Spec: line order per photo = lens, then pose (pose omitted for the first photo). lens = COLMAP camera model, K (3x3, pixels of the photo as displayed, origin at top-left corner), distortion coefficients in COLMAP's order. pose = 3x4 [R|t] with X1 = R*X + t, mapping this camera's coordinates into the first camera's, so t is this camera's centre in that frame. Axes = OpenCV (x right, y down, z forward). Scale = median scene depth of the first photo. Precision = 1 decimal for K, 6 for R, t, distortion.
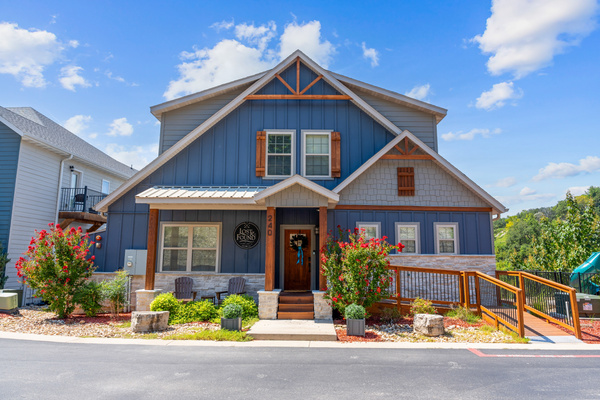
lens RADIAL K [[414.2, 0, 300.0], [0, 414.2, 198.8], [0, 0, 1]] dist [-0.004284, -0.001467]
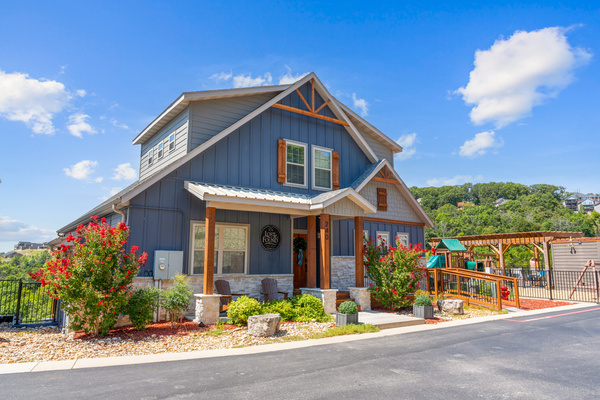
lens RADIAL K [[414.2, 0, 300.5], [0, 414.2, 201.5], [0, 0, 1]] dist [-0.004284, -0.001467]
pose [[0.806562, 0.080045, 0.585705, -0.683985], [-0.088251, 0.995991, -0.014588, 0.005167], [-0.584524, -0.039923, 0.810393, 0.111799]]
